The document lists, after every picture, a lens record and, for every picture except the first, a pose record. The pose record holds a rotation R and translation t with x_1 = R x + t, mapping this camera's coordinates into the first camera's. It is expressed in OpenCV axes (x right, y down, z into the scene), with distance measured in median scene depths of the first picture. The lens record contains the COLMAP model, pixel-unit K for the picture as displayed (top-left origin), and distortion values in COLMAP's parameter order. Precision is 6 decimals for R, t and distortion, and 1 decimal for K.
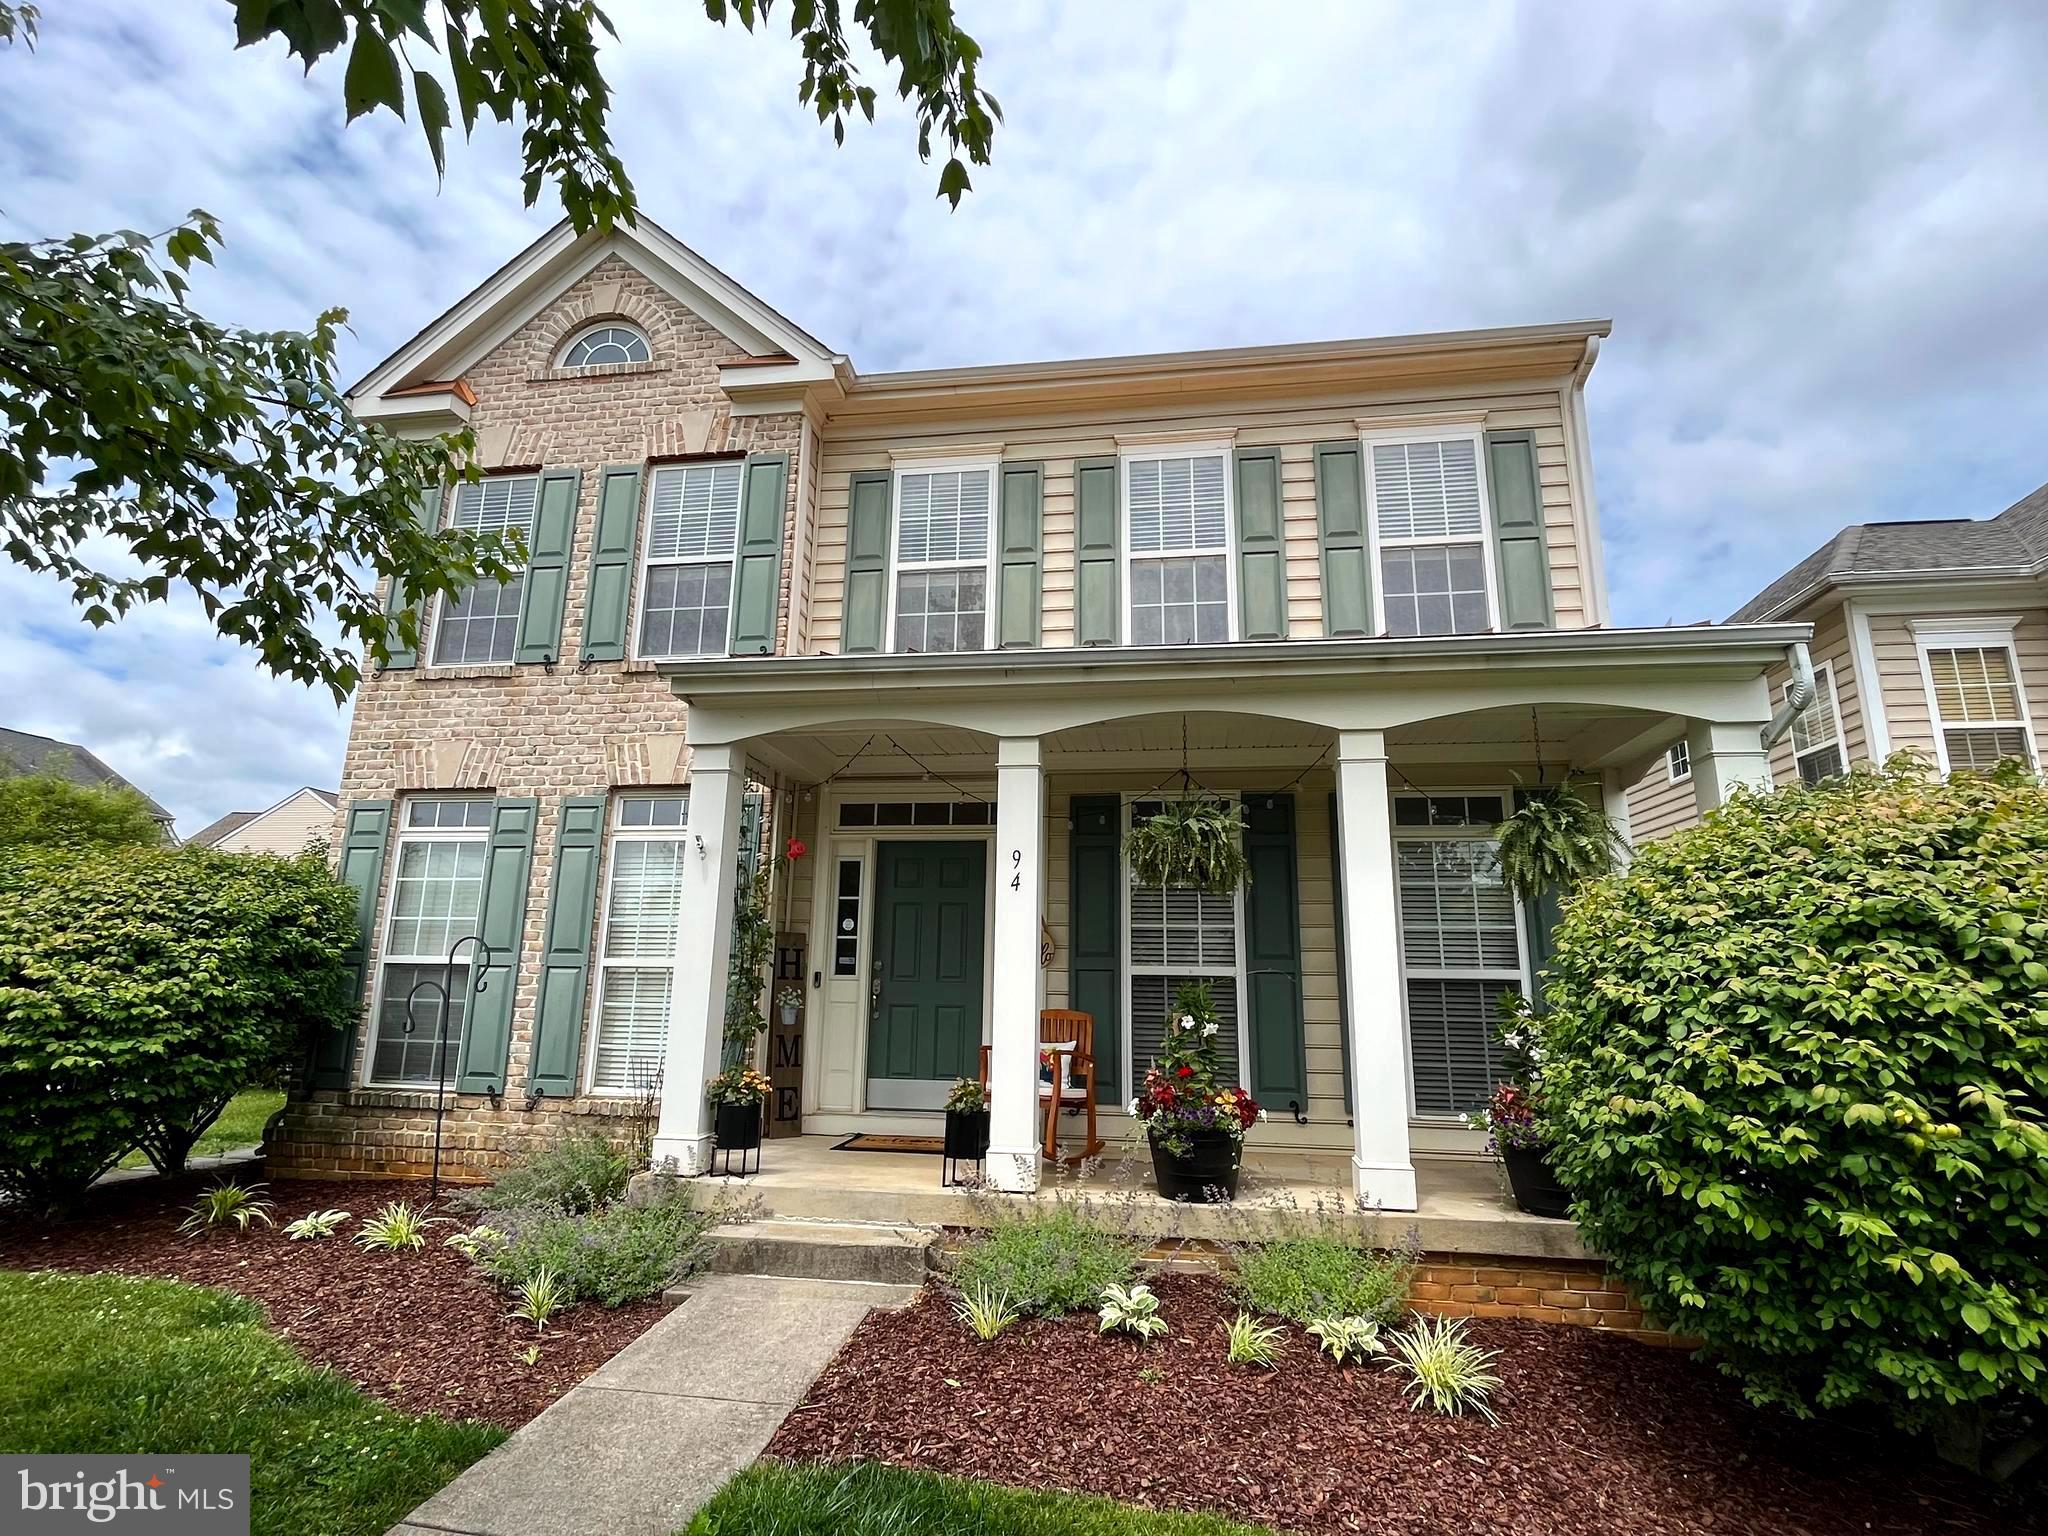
lens RADIAL K [[983.4, 0, 1015.0], [0, 983.4, 774.7], [0, 0, 1]] dist [-0.004558, -0.000982]
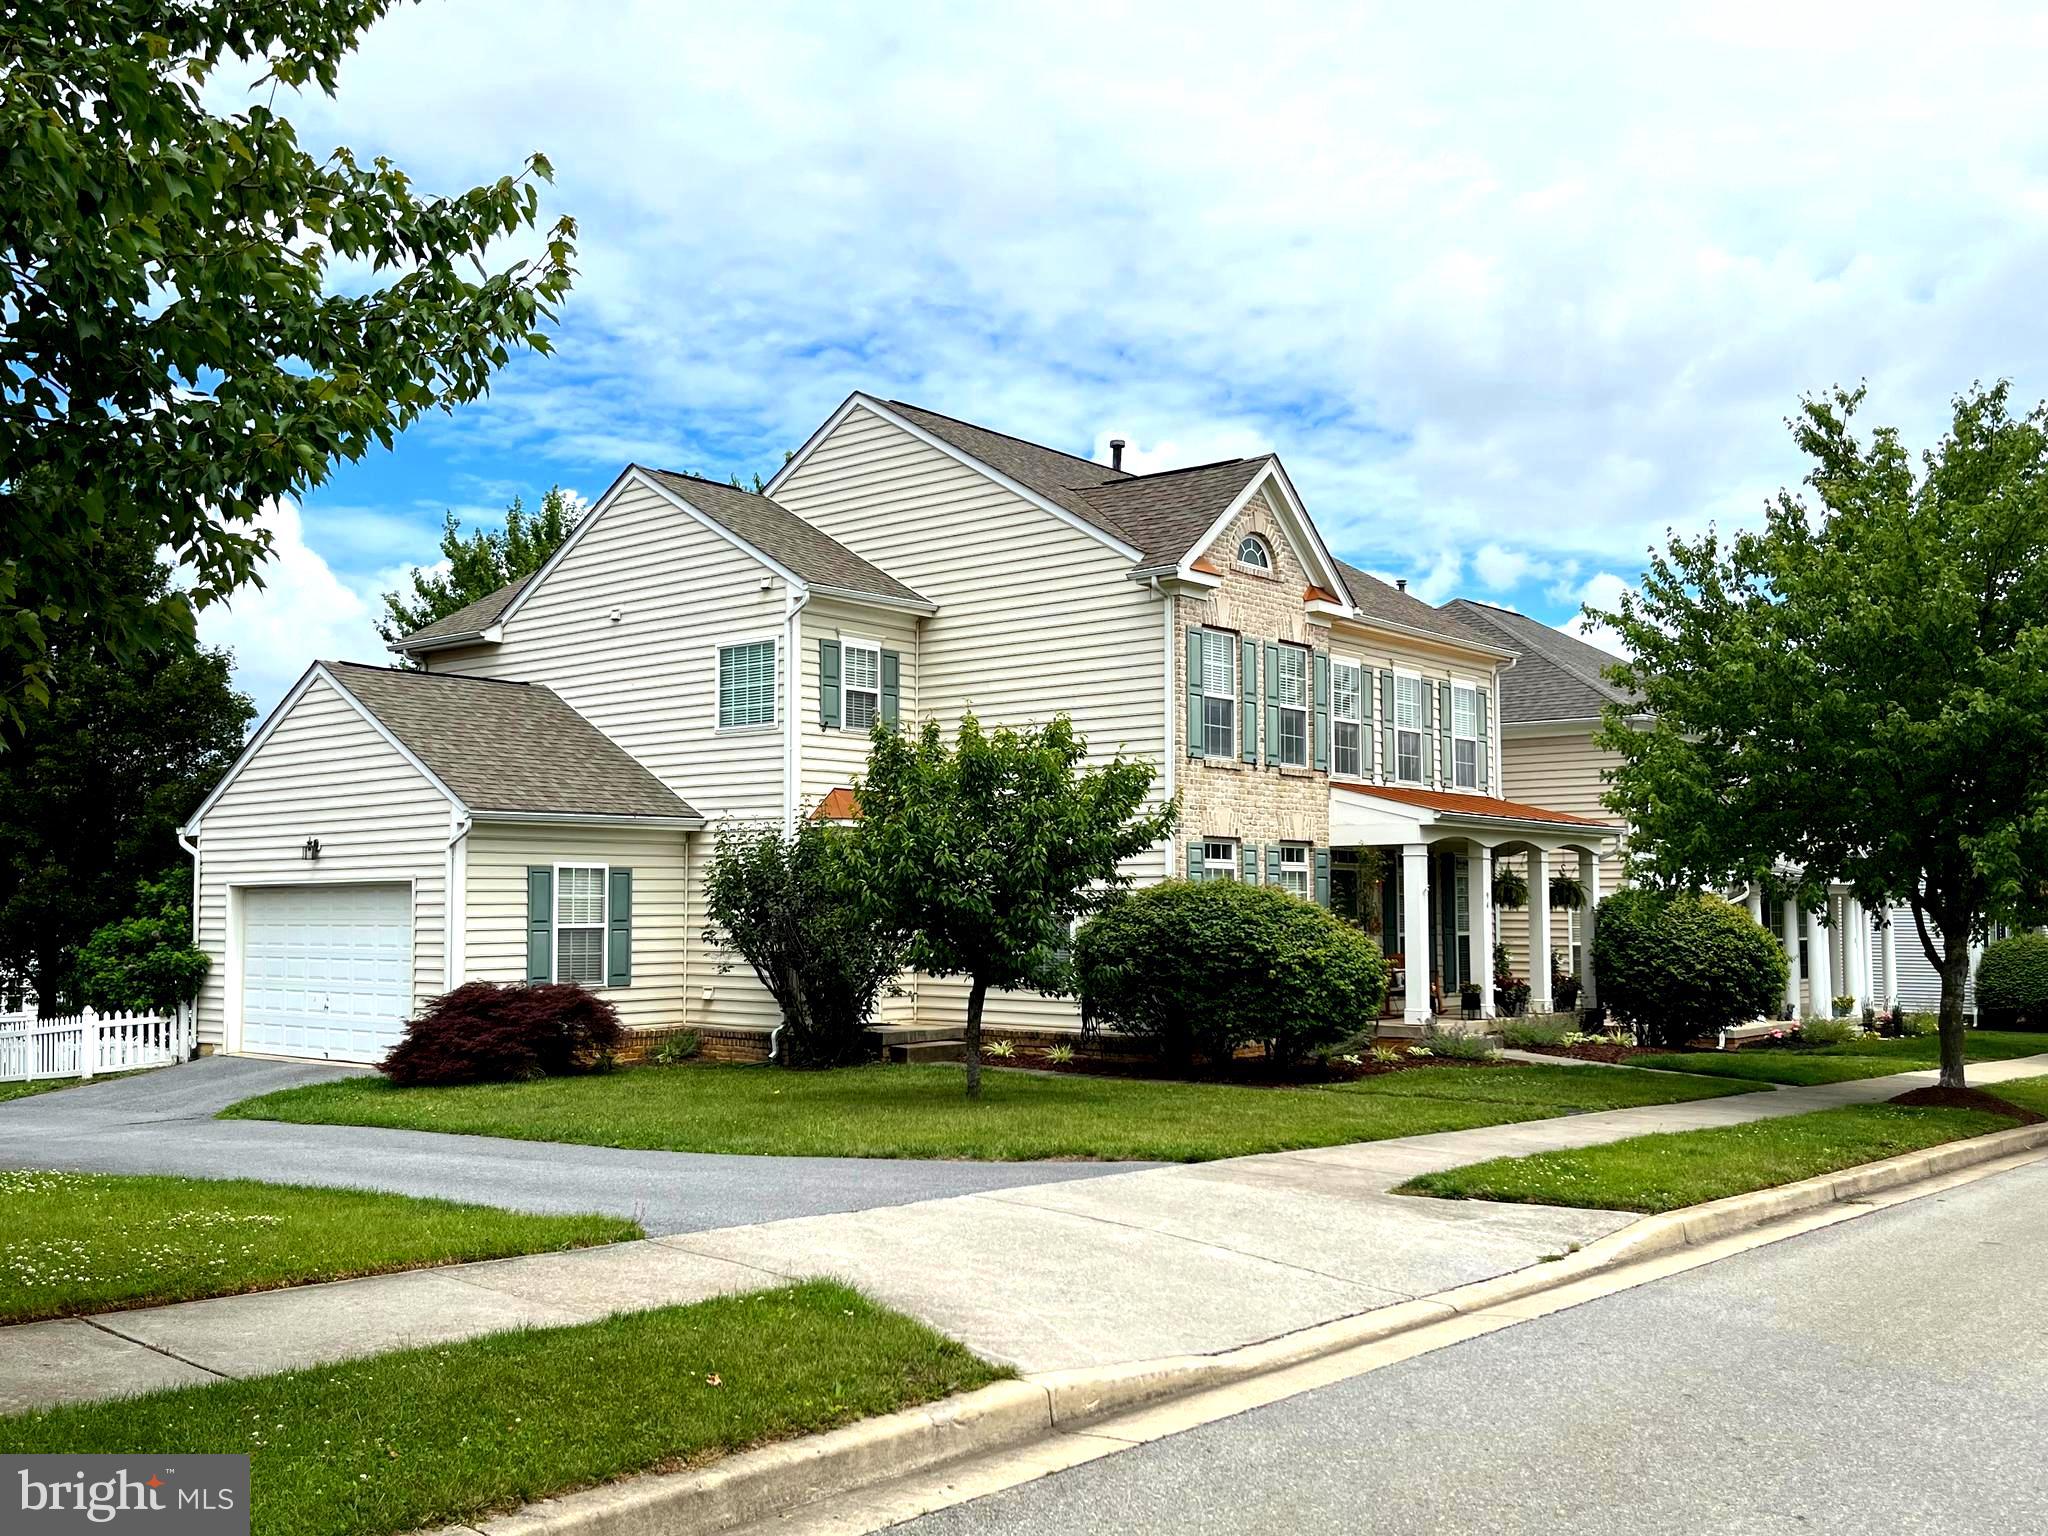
lens RADIAL K [[1891.1, 0, 1008.8], [0, 1891.1, 758.8], [0, 0, 1]] dist [0.016878, 0.000000]
pose [[0.524939, 0.053792, 0.849438, -3.546909], [-0.171532, 0.984210, 0.043677, -0.196593], [-0.833676, -0.168634, 0.525877, -0.361122]]
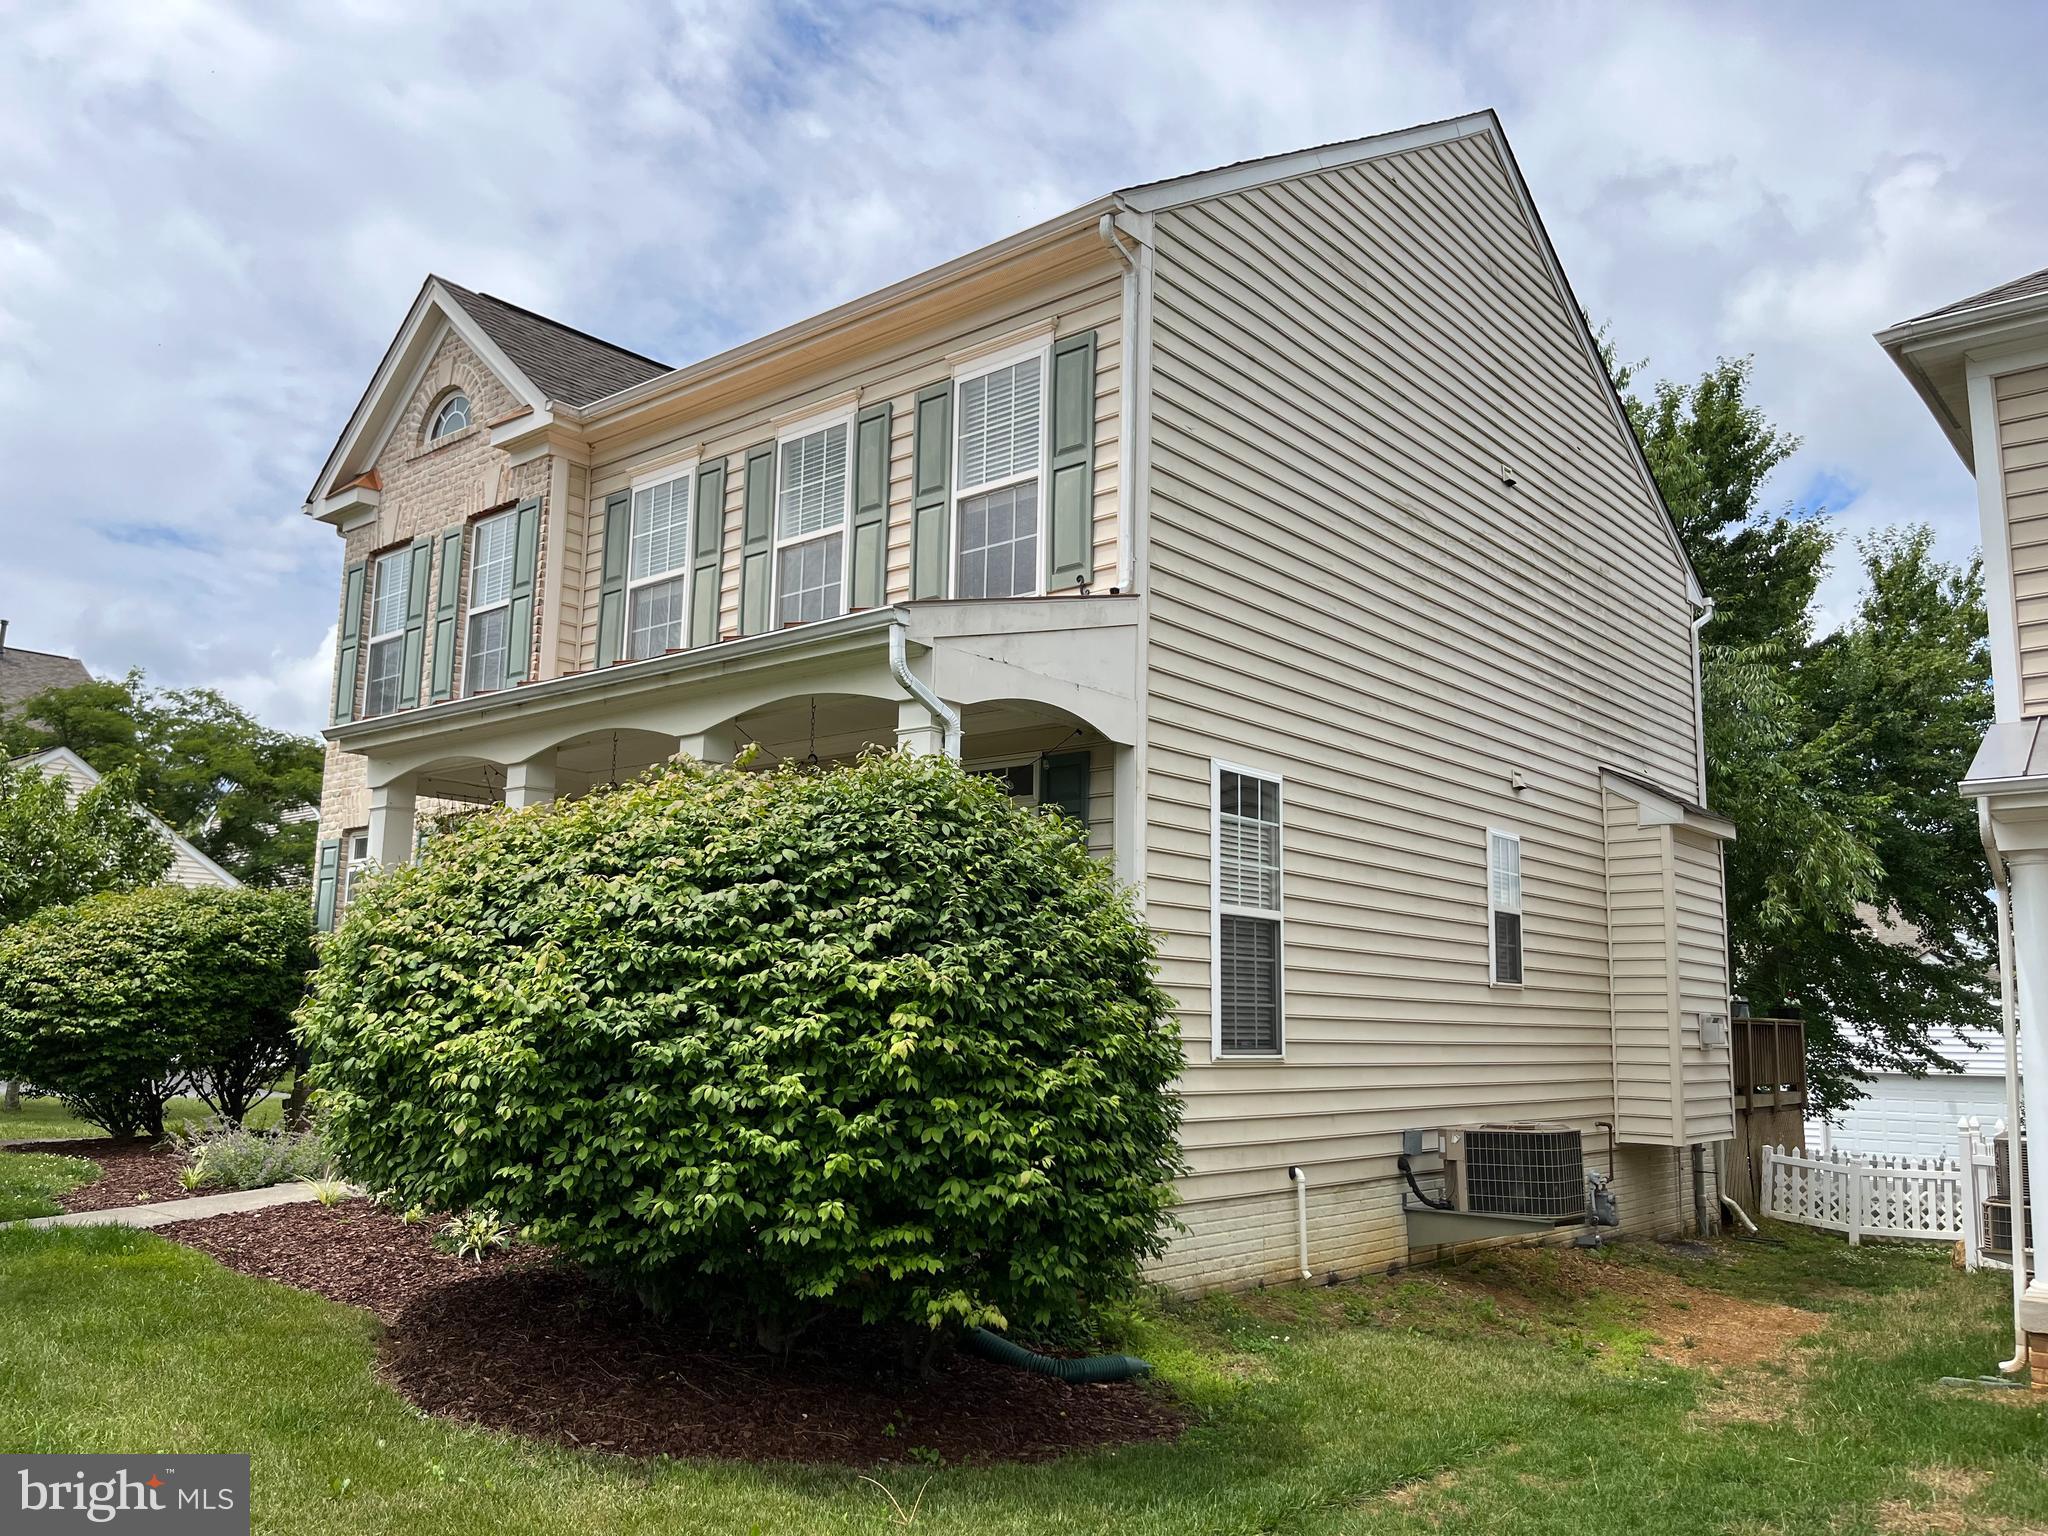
lens RADIAL K [[1545.7, 0, 1024.0], [0, 1545.7, 779.7], [0, 0, 1]] dist [0.012644, -0.002636]
pose [[0.851666, -0.080964, -0.517793, 1.111749], [0.104944, 0.994330, 0.017135, 0.009144], [0.513470, -0.068933, 0.855335, -0.208472]]
